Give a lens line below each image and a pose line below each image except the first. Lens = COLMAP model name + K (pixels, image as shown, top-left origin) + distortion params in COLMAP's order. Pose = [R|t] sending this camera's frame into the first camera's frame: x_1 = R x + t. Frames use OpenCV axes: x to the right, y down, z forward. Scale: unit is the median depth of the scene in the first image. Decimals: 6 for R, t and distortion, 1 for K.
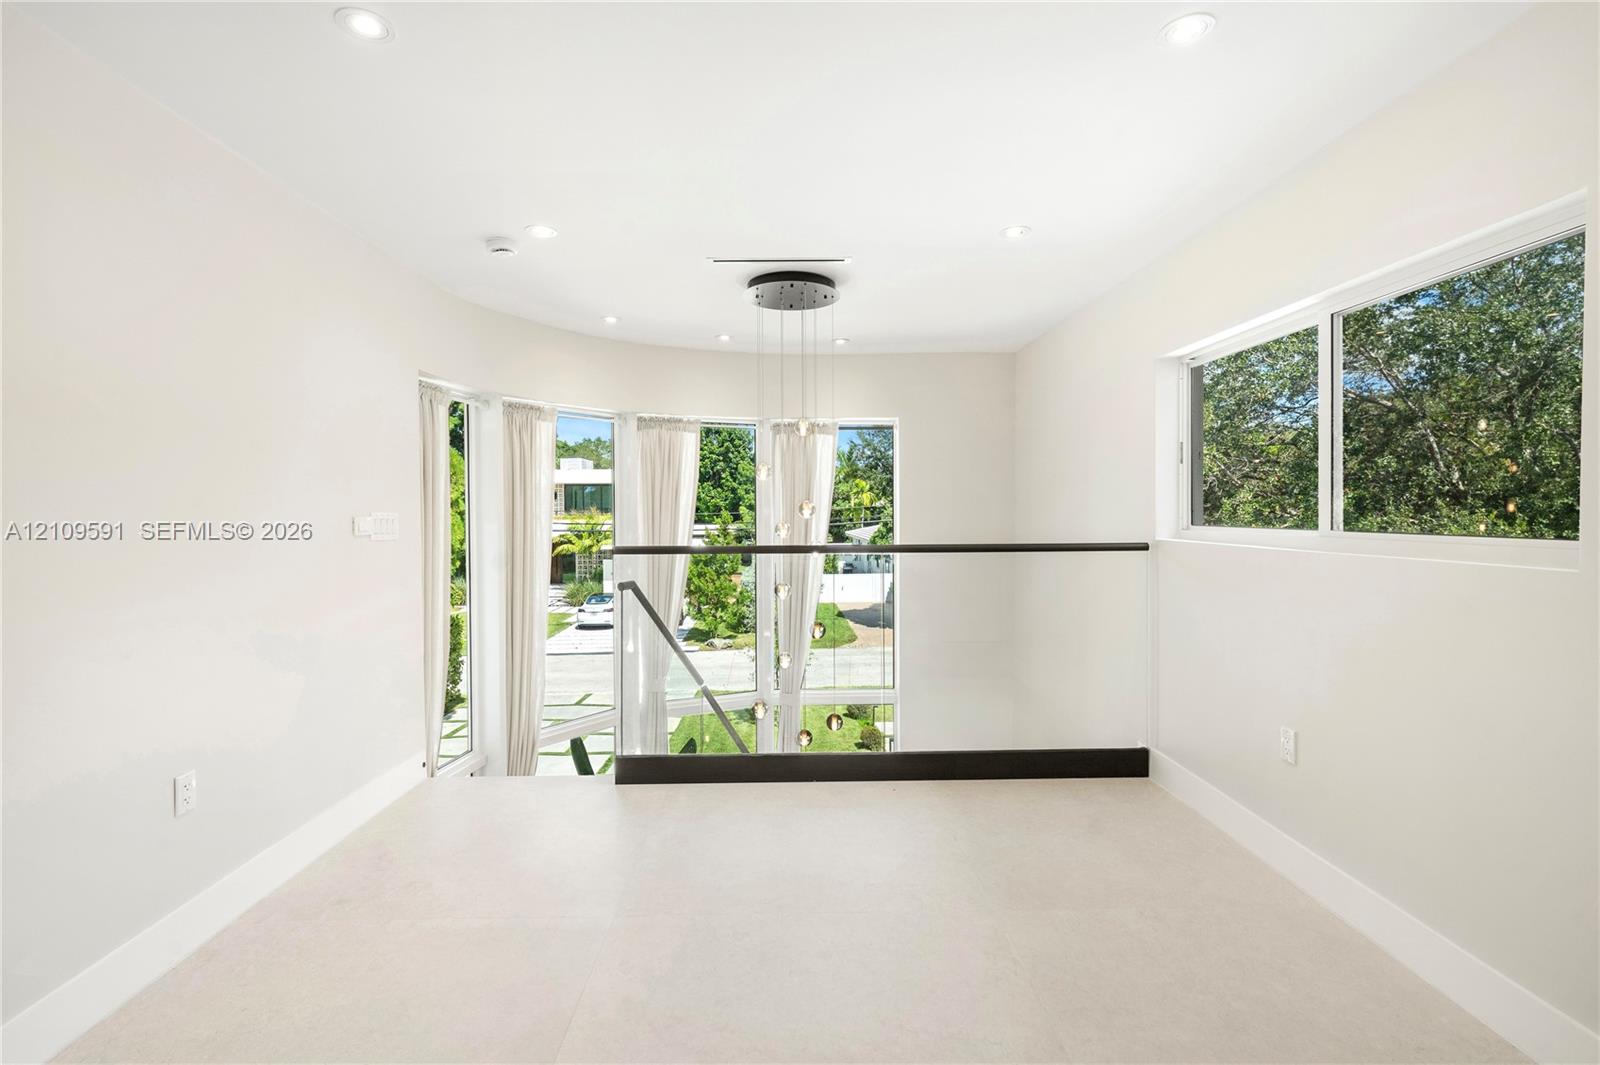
lens RADIAL K [[716.5, 0, 799.4], [0, 716.5, 519.9], [0, 0, 1]] dist [0.001443, 0.000039]
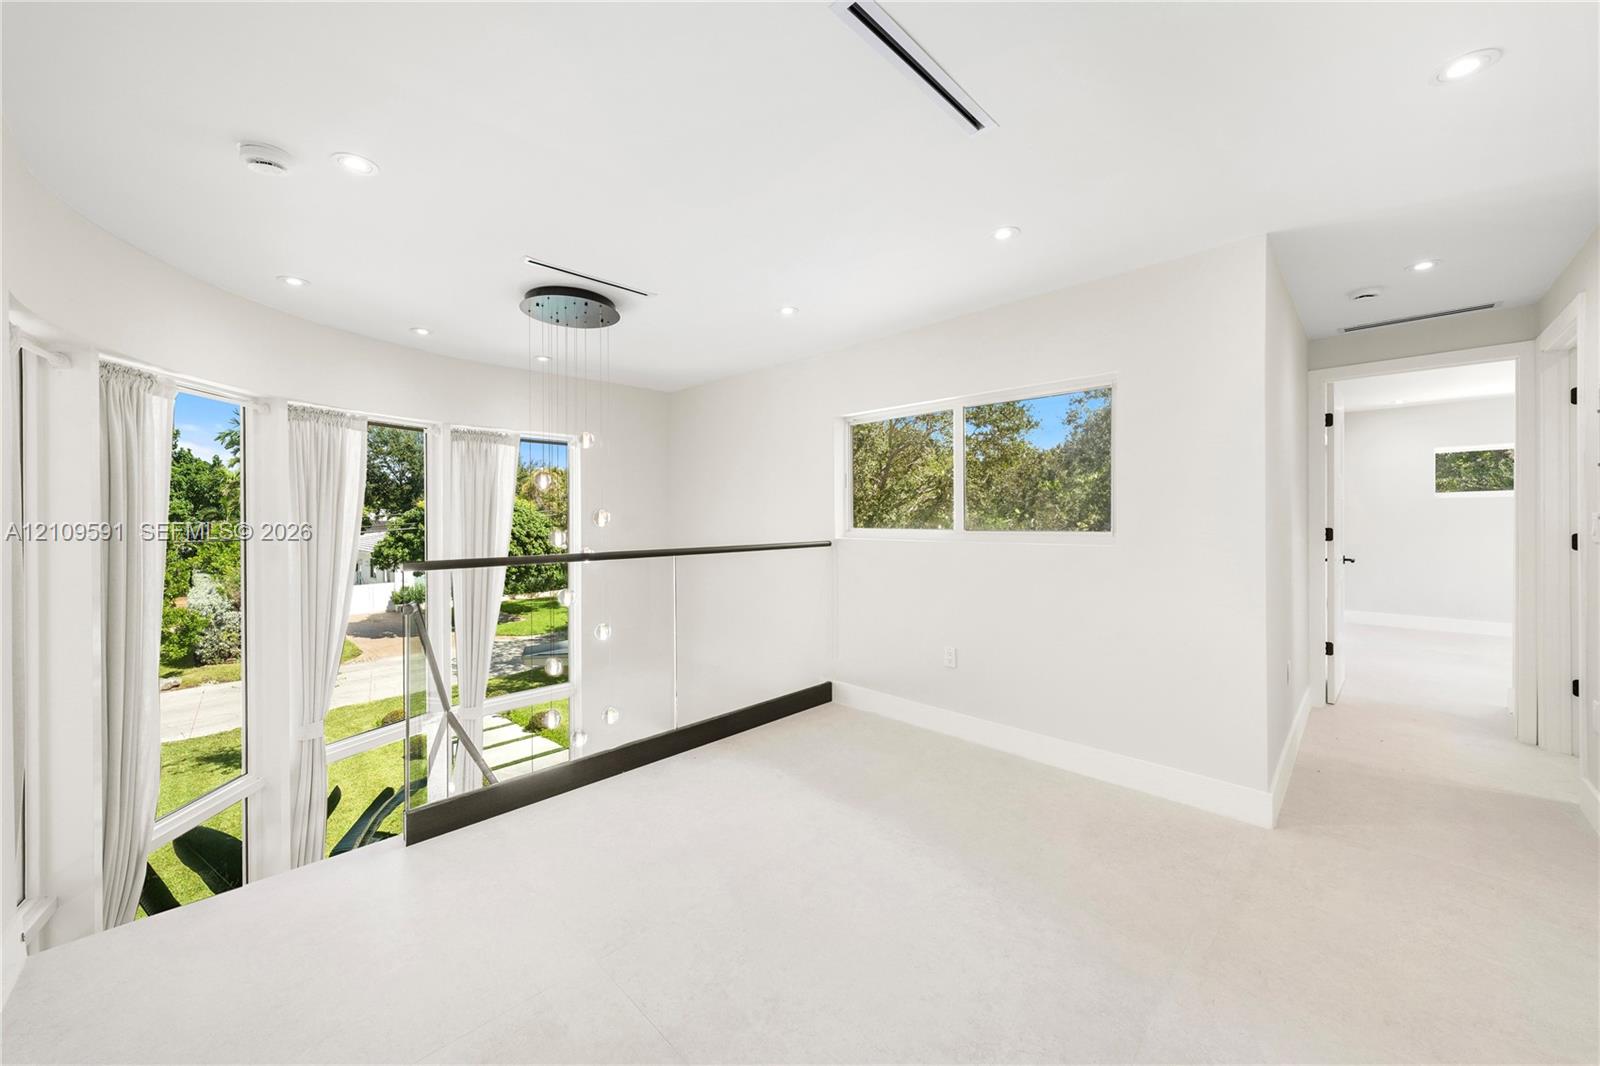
lens RADIAL K [[584.9, 0, 801.0], [0, 584.9, 516.3], [0, 0, 1]] dist [-0.002932, -0.000161]
pose [[0.721686, 0.001465, 0.692219, -0.252197], [0.011406, 0.999837, -0.014008, -0.001307], [-0.692127, 0.018005, 0.721551, 0.116978]]
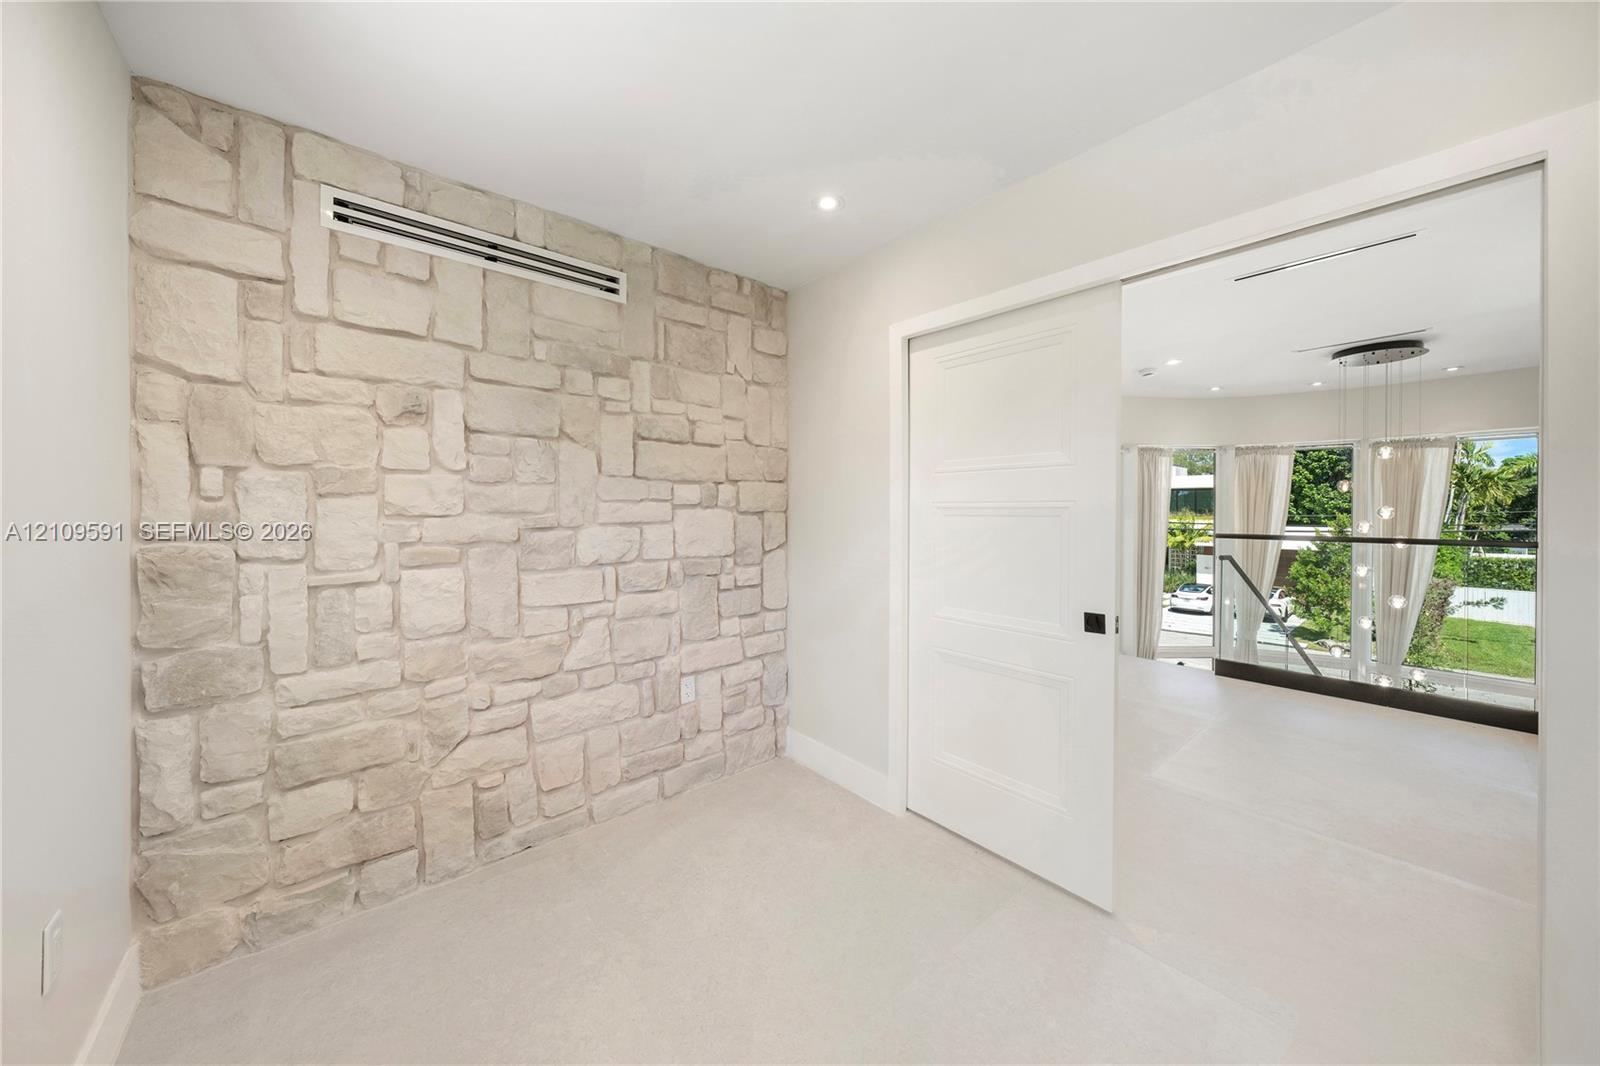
lens RADIAL K [[554.4, 0, 794.8], [0, 554.4, 503.5], [0, 0, 1]] dist [-0.002082, -0.000174]
pose [[0.626718, 0.003394, -0.779239, 0.085433], [-0.022388, 0.999656, -0.013652, 0.005391], [0.778925, 0.026002, 0.626578, -0.378362]]
